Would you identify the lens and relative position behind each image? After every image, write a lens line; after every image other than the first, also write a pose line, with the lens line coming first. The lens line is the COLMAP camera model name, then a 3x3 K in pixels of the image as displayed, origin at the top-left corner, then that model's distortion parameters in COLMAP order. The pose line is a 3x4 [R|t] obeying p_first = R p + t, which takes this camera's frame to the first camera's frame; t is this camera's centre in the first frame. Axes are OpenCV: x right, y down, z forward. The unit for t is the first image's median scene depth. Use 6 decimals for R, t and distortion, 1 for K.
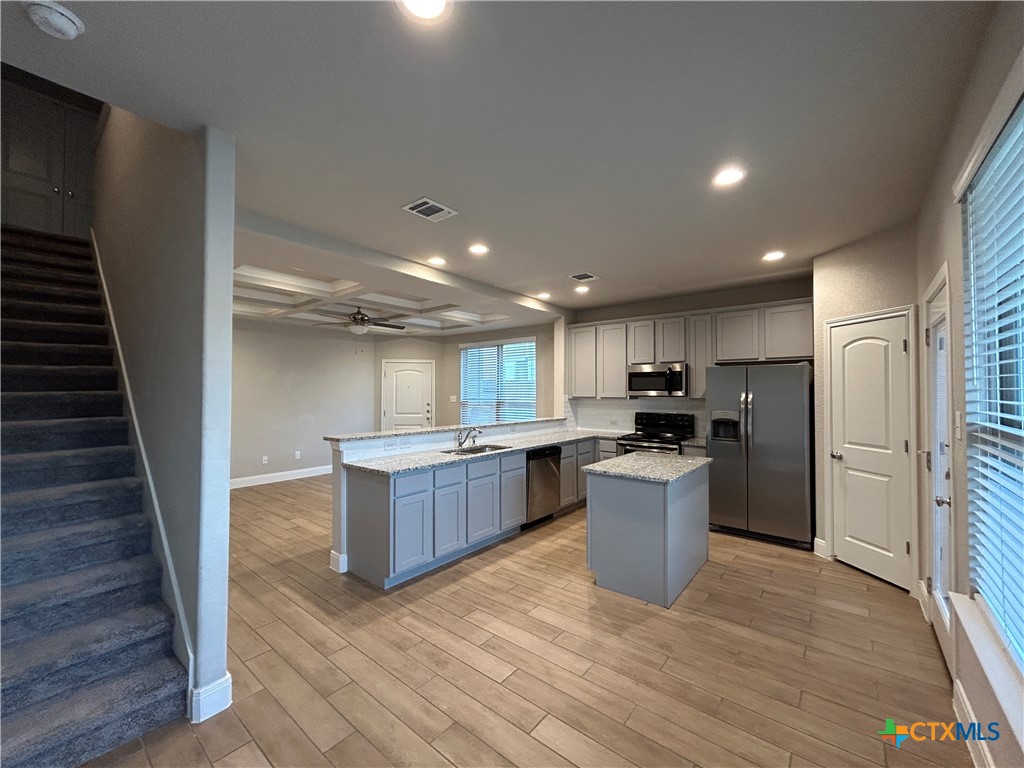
lens RADIAL K [[413.8, 0, 512.0], [0, 413.8, 384.0], [0, 0, 1]] dist [-0.002107, -0.000469]
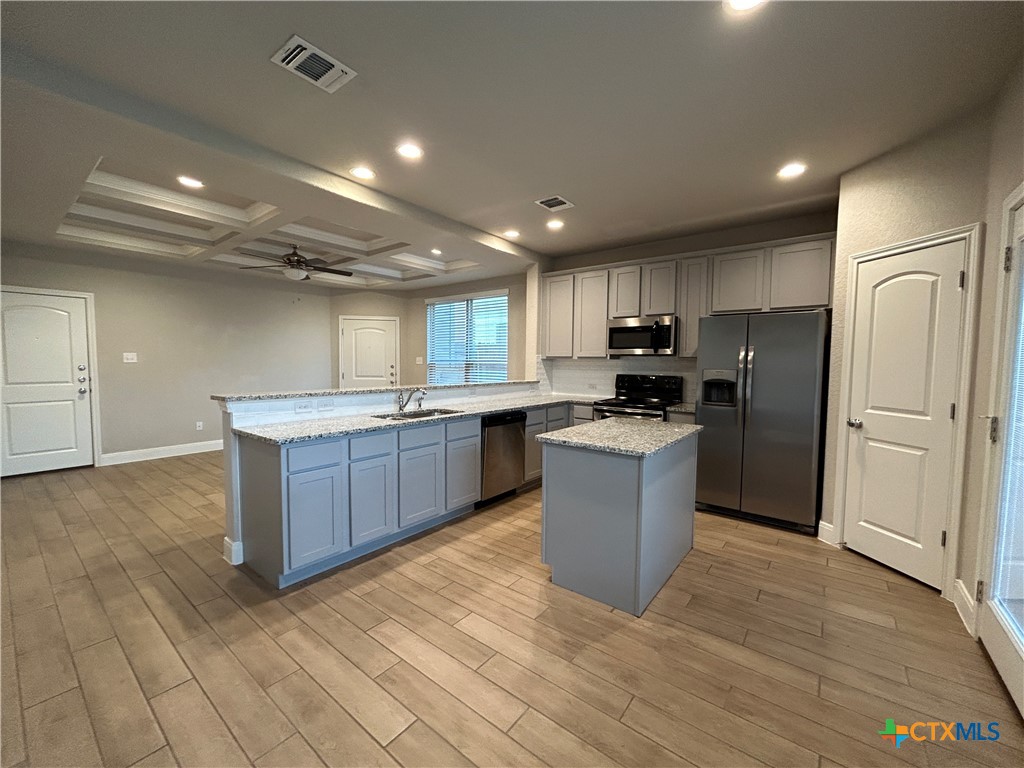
lens RADIAL K [[413.8, 0, 512.0], [0, 413.8, 384.0], [0, 0, 1]] dist [-0.002107, -0.000469]
pose [[0.999753, 0.008344, 0.020609, 0.088526], [-0.009826, 0.997291, 0.072903, 0.040562], [-0.019945, -0.073088, 0.997126, 0.195319]]
